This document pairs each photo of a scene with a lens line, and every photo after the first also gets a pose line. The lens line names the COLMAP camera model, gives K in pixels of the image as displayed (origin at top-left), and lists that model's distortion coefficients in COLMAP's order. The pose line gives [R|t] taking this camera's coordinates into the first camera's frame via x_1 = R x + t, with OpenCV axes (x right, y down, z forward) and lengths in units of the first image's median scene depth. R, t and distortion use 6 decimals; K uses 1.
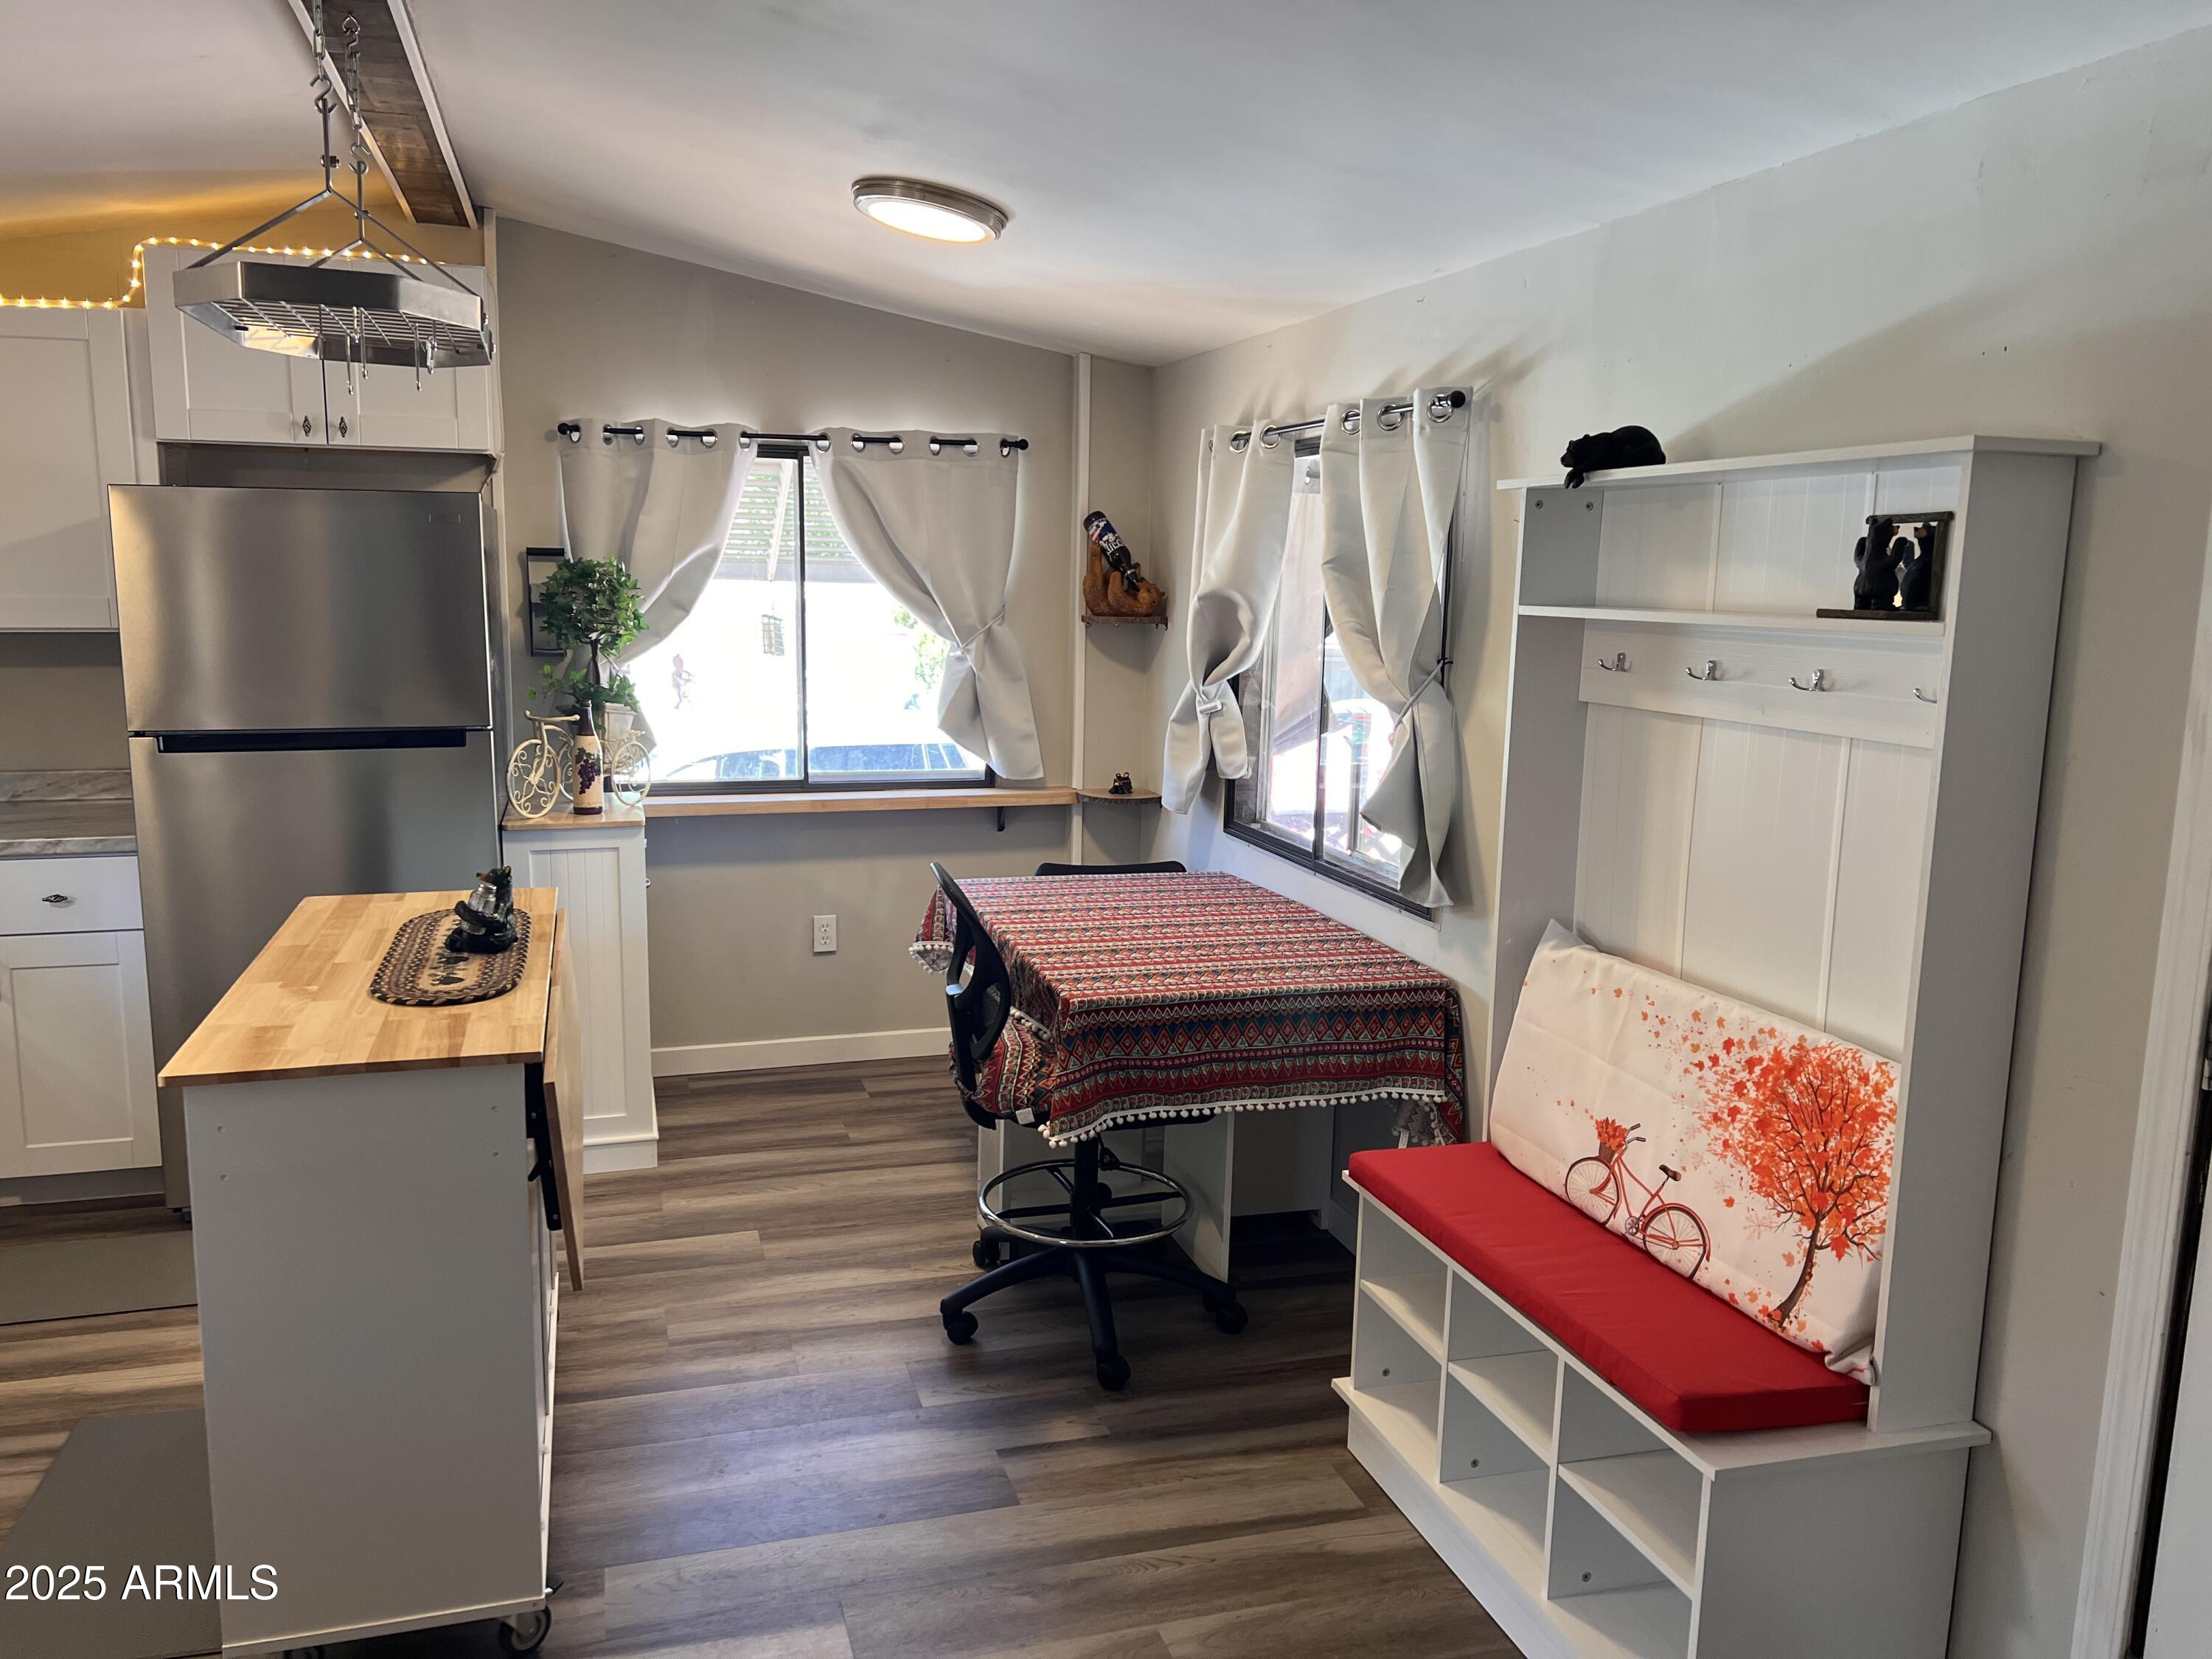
lens RADIAL K [[1676.5, 0, 1086.1], [0, 1676.5, 827.0], [0, 0, 1]] dist [0.068860, -0.055586]
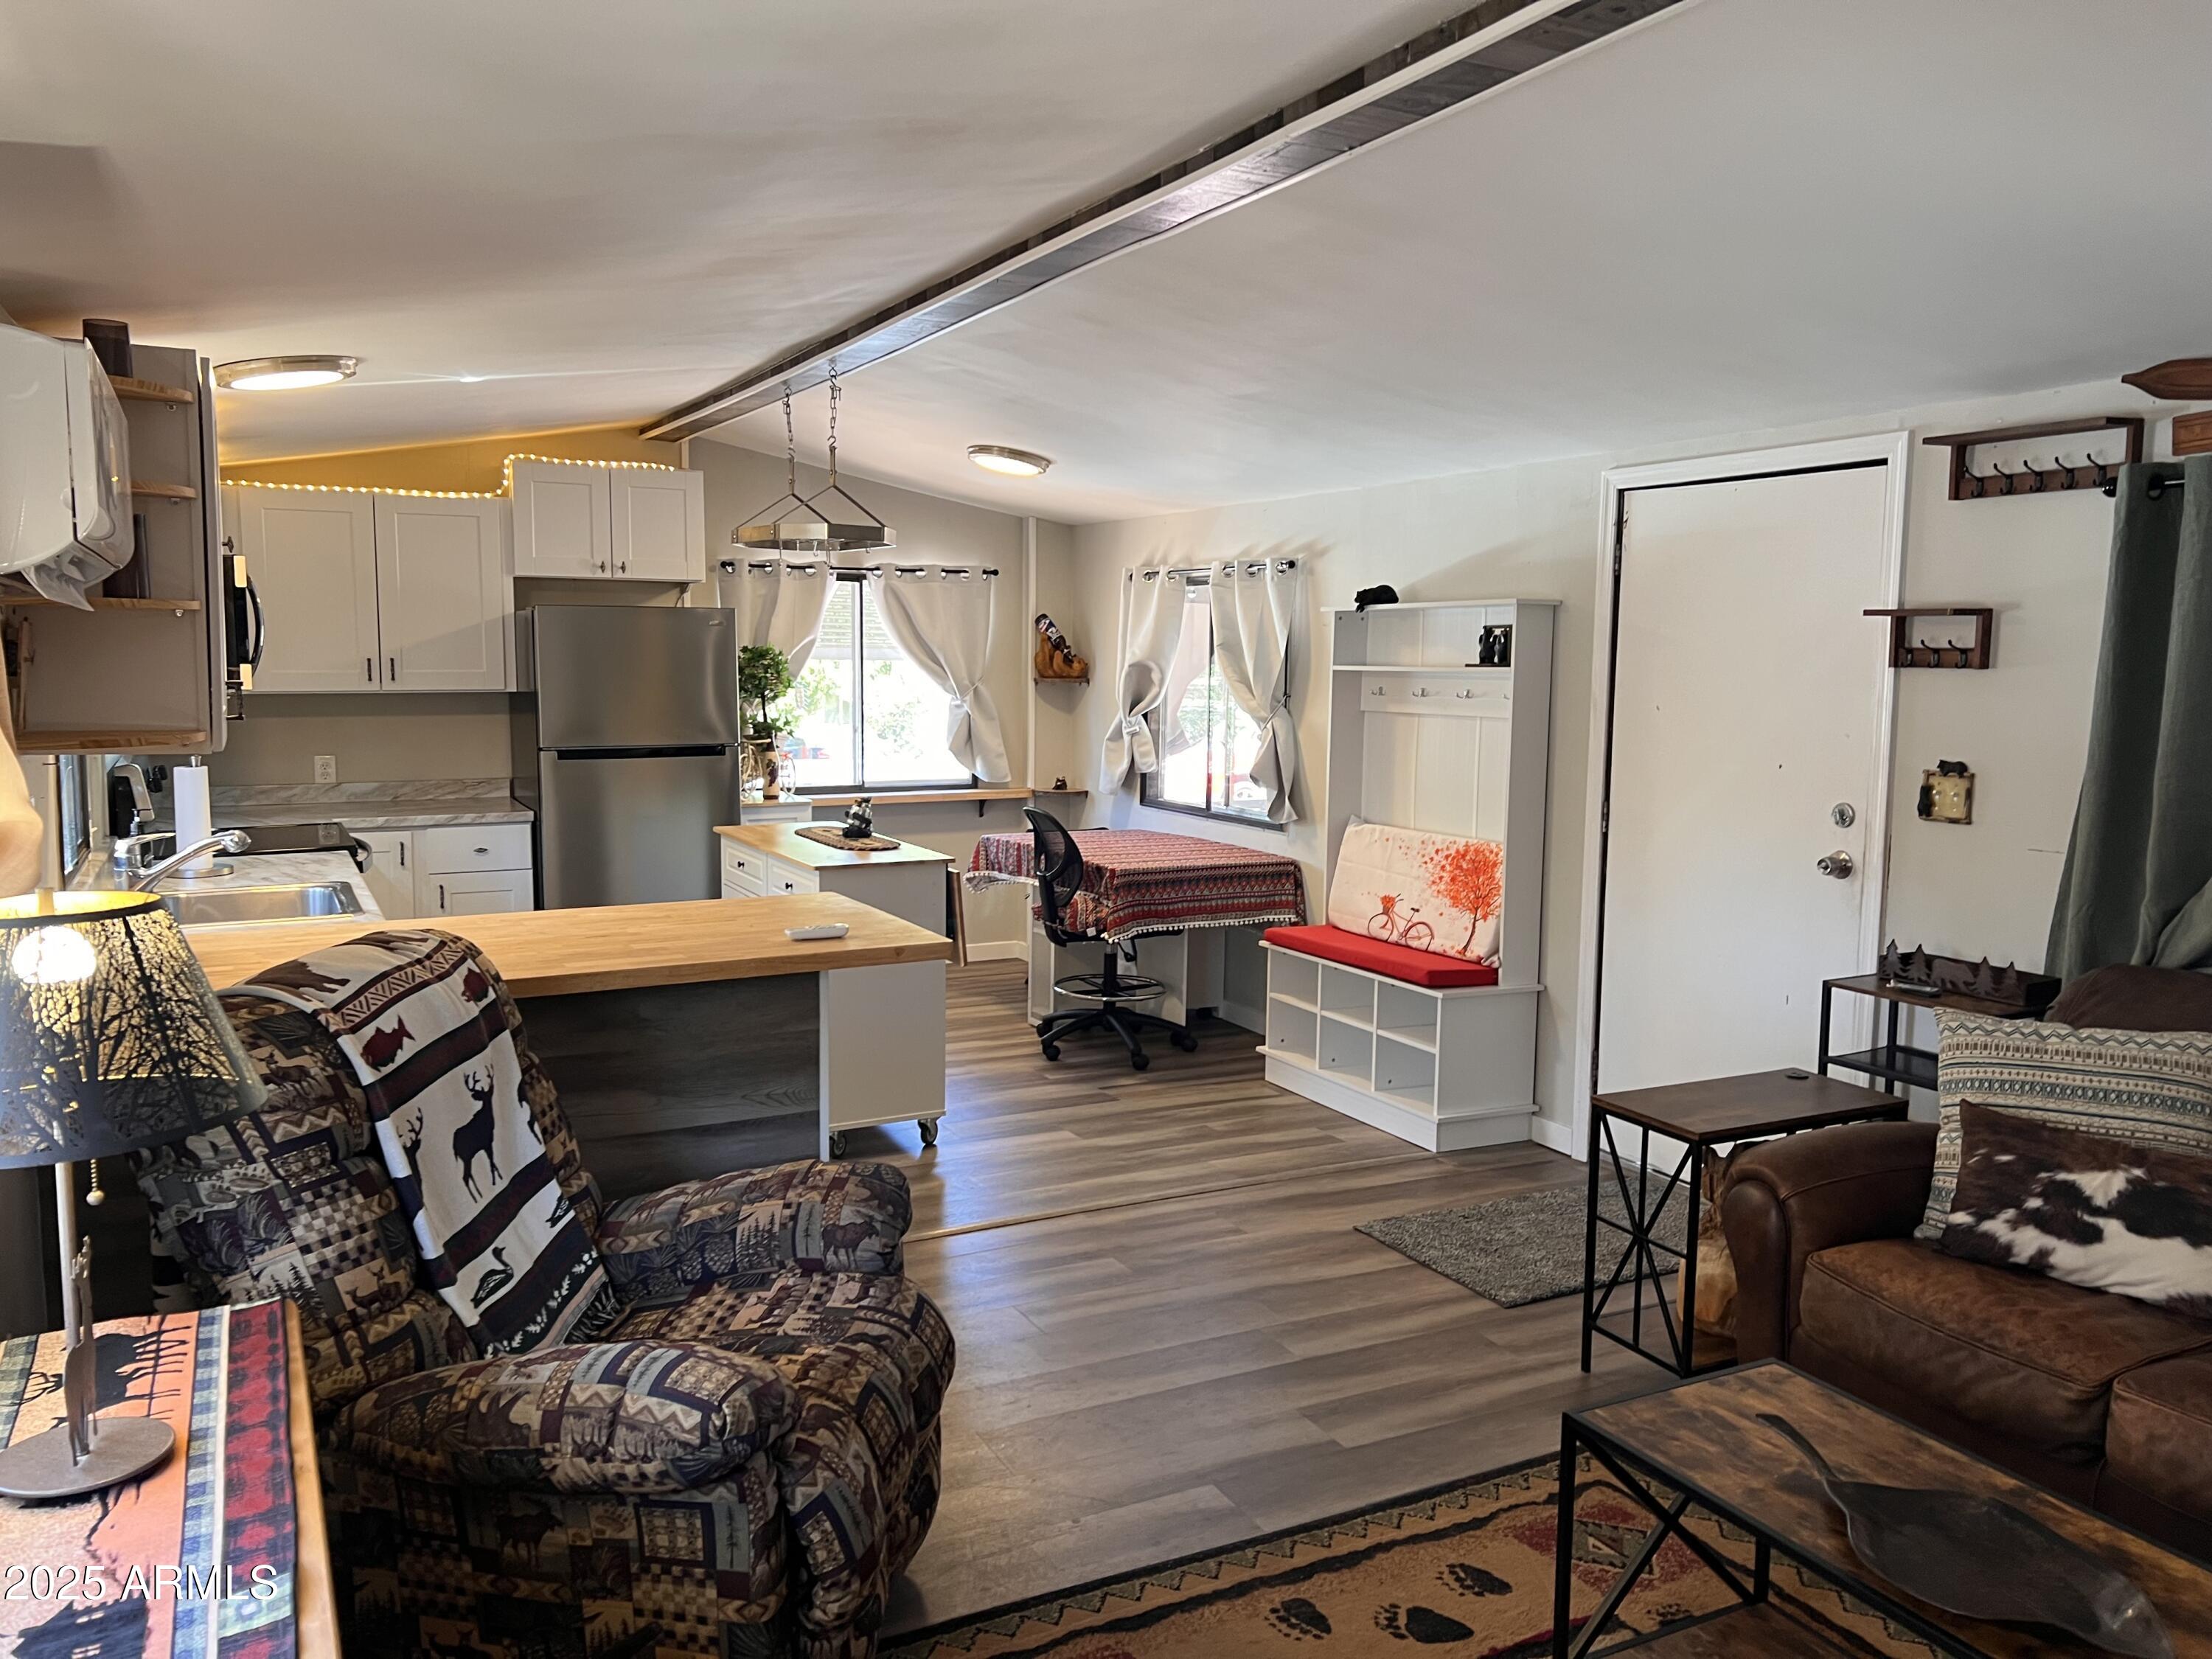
lens RADIAL K [[1676.5, 0, 1099.9], [0, 1676.5, 833.6], [0, 0, 1]] dist [0.068860, -0.055586]
pose [[0.980635, -0.026993, 0.193976, -0.381497], [0.035435, 0.998564, -0.040185, 0.131963], [-0.192612, 0.046281, 0.980183, -0.857758]]
